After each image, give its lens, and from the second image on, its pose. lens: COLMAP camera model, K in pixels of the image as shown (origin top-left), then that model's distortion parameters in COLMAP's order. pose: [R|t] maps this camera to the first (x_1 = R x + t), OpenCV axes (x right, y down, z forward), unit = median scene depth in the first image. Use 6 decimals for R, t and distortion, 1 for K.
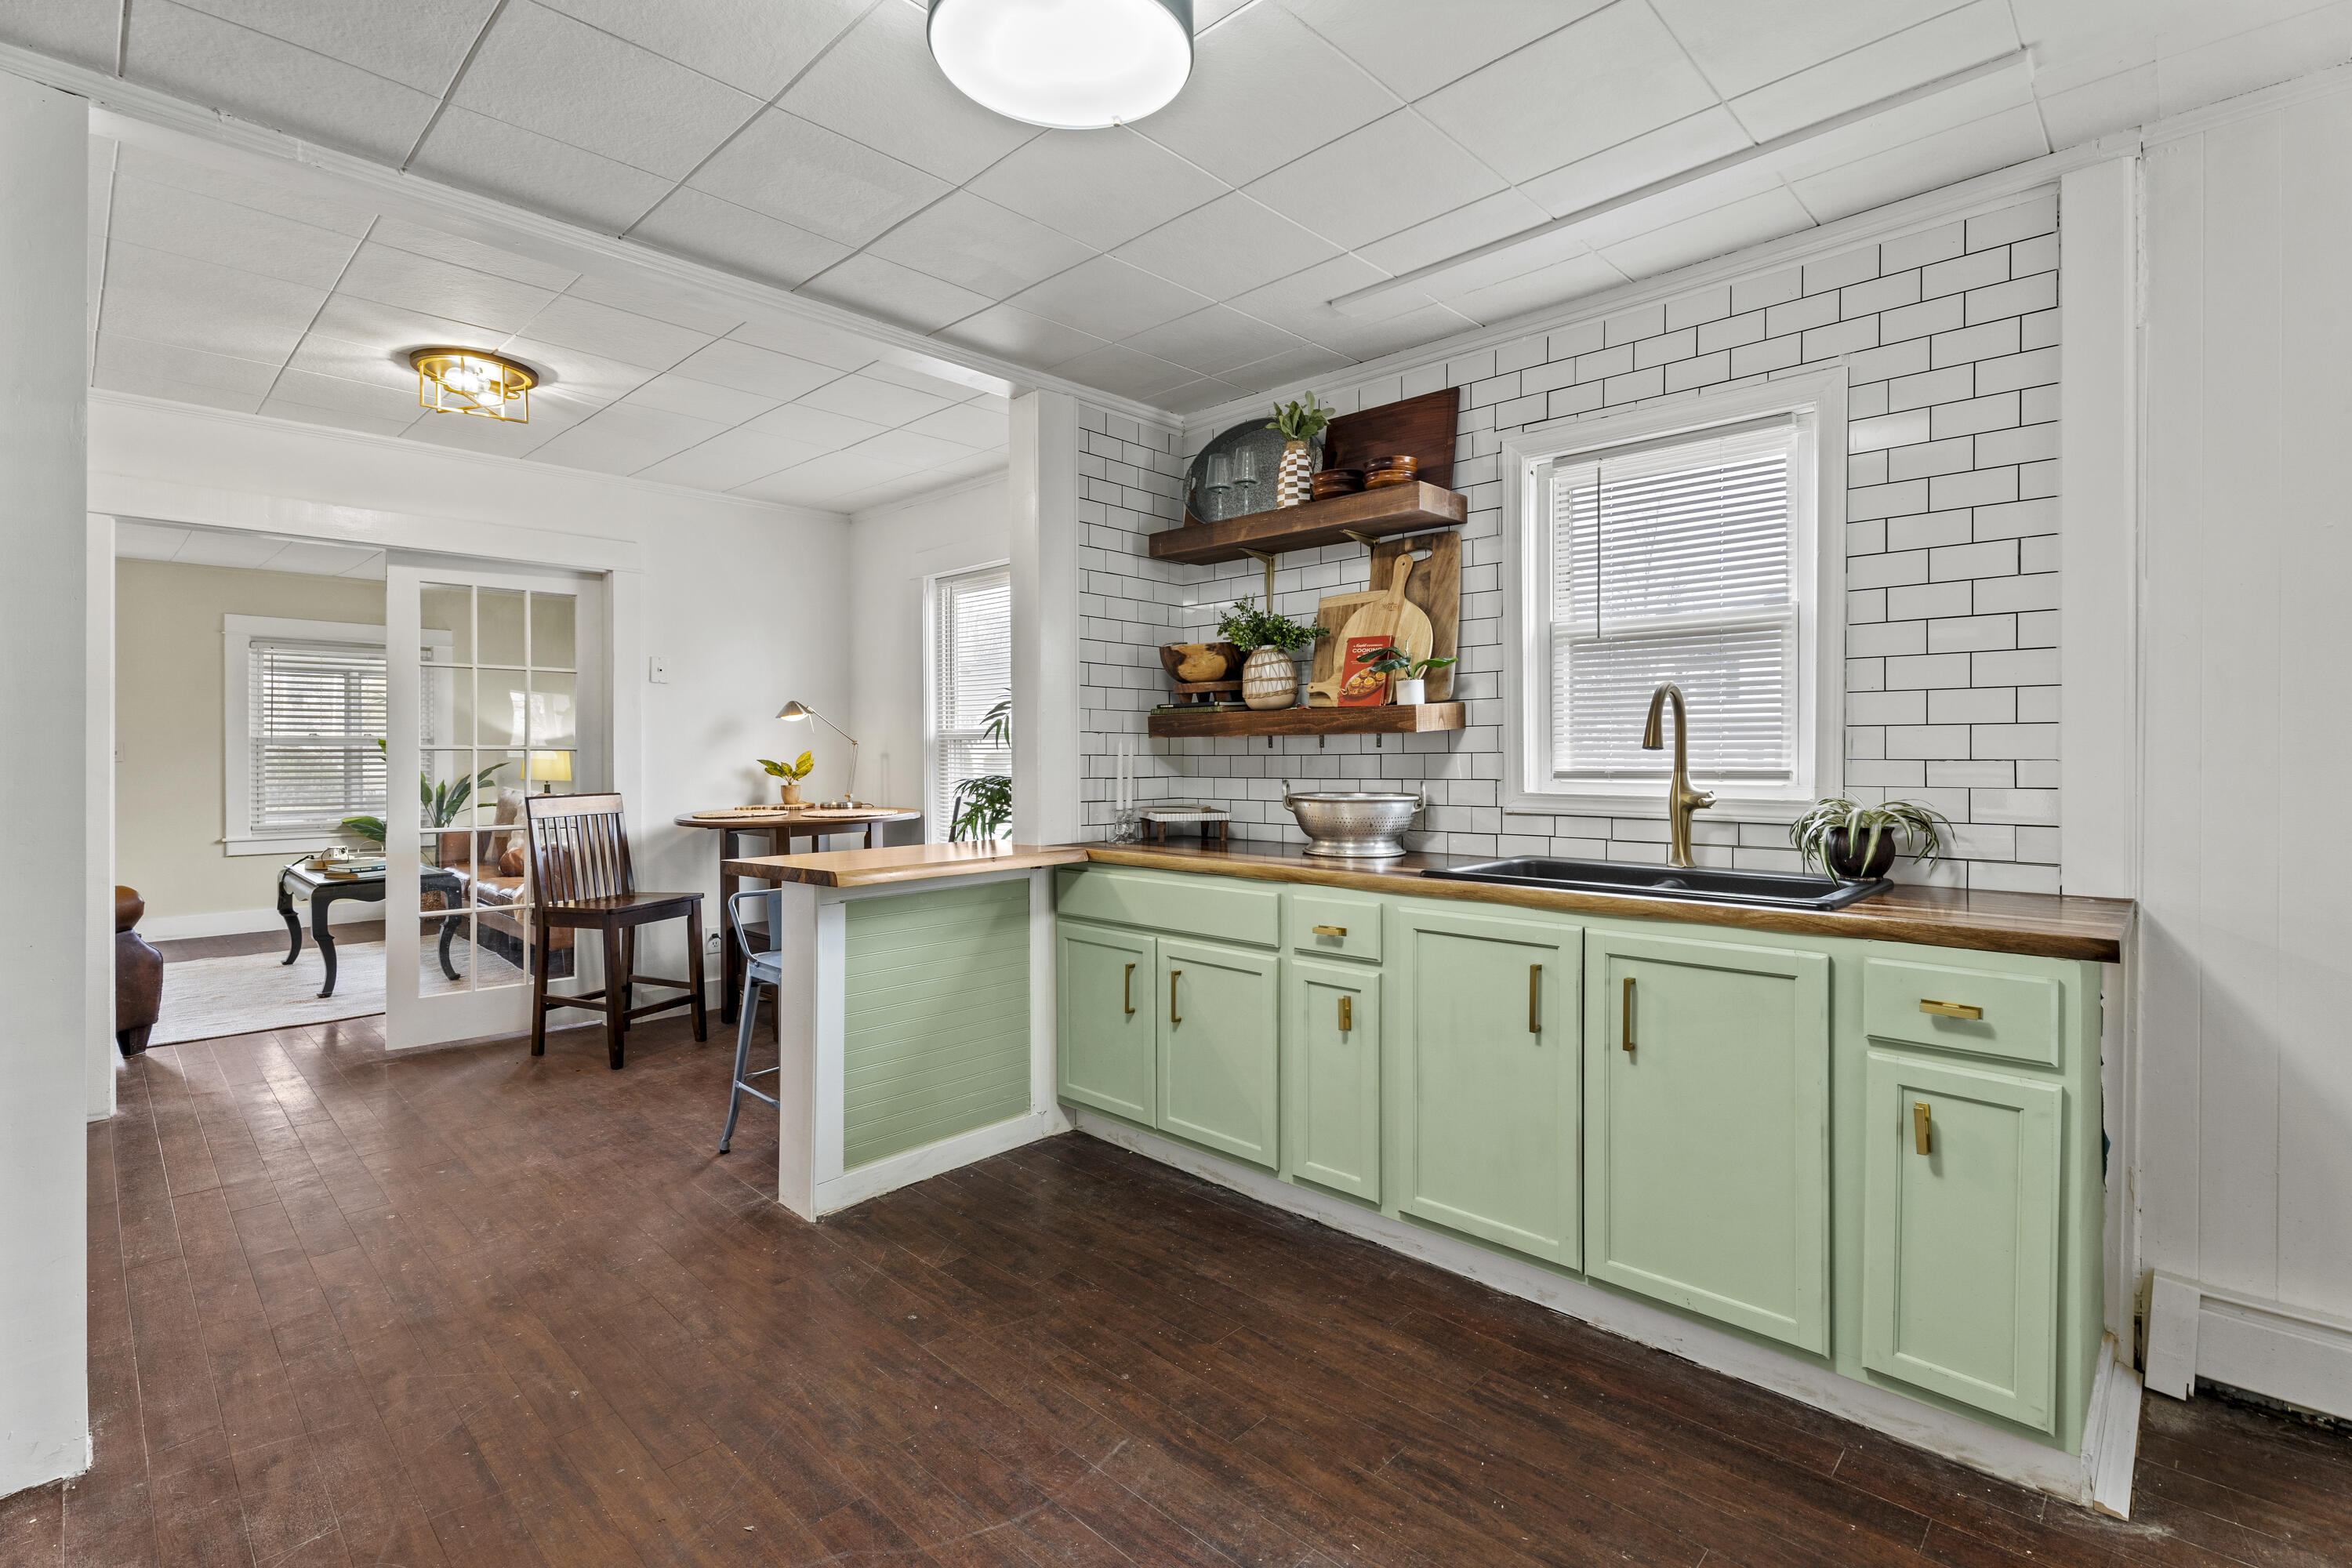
lens RADIAL K [[1064.5, 0, 1164.6], [0, 1064.5, 754.9], [0, 0, 1]] dist [-0.001379, -0.000035]
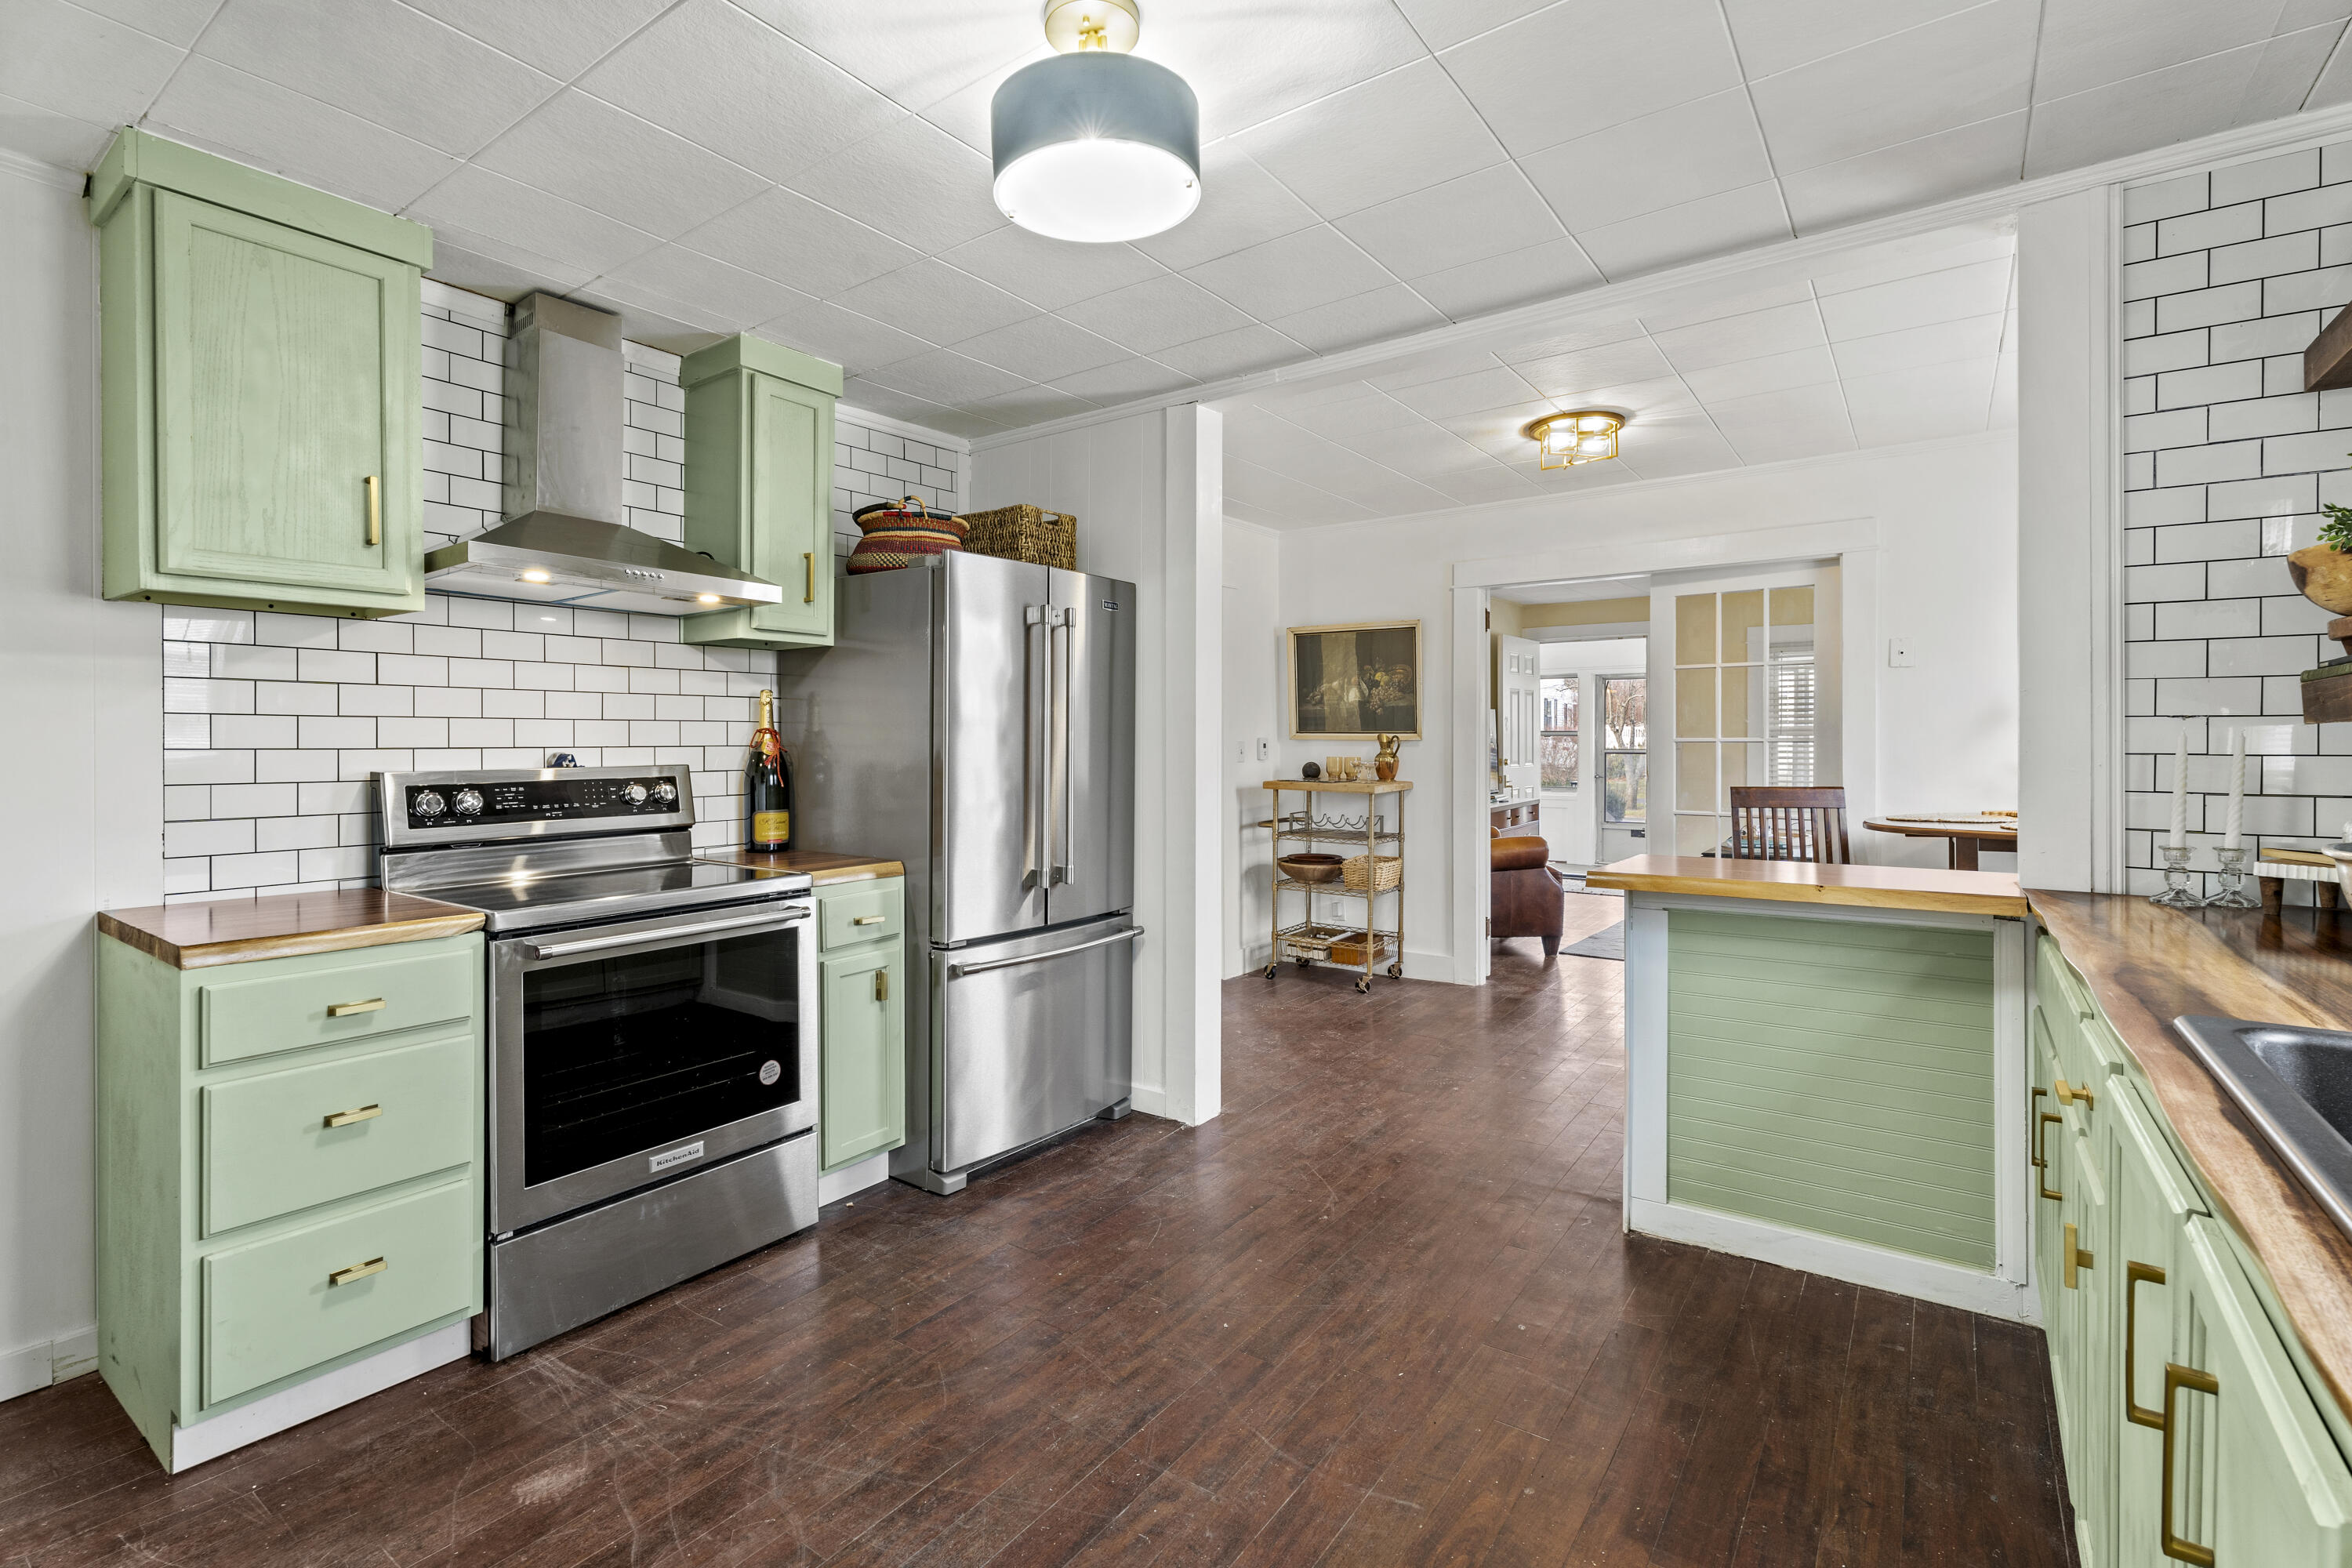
lens RADIAL K [[1071.2, 0, 1172.4], [0, 1071.2, 746.5], [0, 0, 1]] dist [-0.001144, 0.000039]
pose [[0.147102, 0.005546, -0.989106, 0.506232], [-0.000098, 0.999984, 0.005592, -0.008424], [0.989121, -0.000726, 0.147100, 0.395803]]
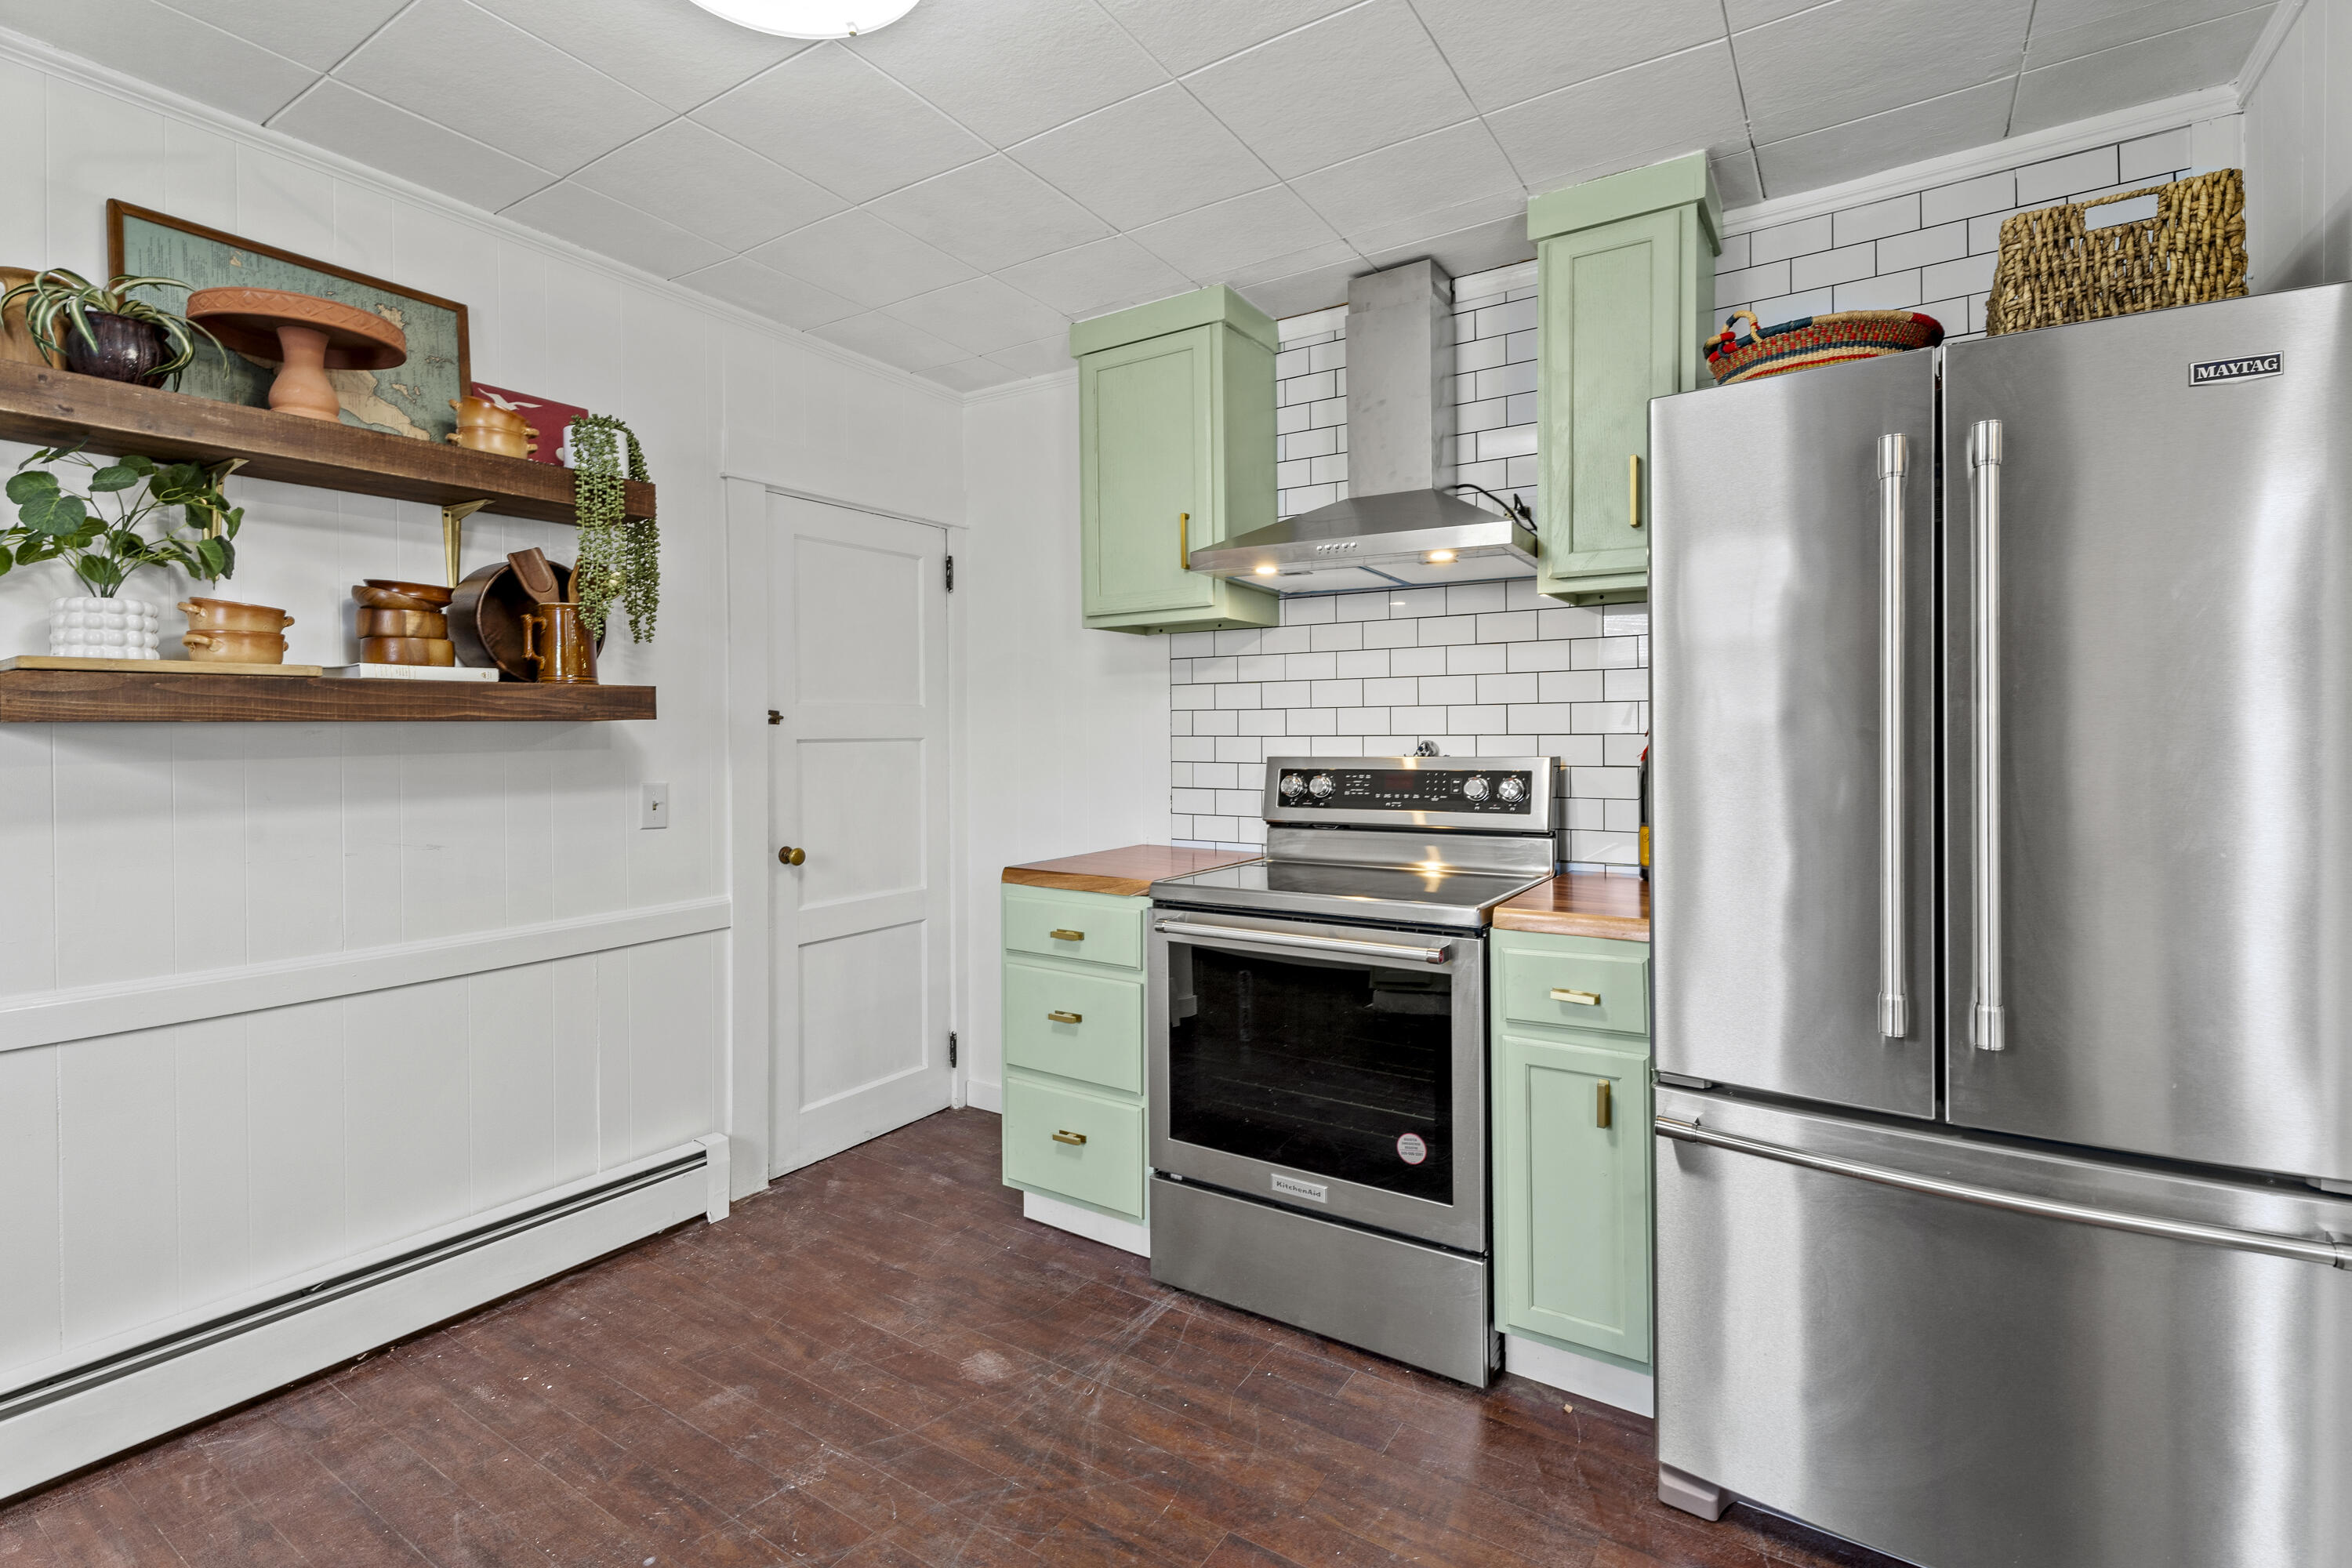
lens RADIAL K [[1080.0, 0, 1168.4], [0, 1080.0, 740.6], [0, 0, 1]] dist [0.000907, 0.000120]
pose [[-0.983591, 0.008366, -0.180218, -0.106594], [0.007166, 0.999948, 0.007308, -0.006137], [0.180270, 0.005896, -0.983600, 0.837205]]
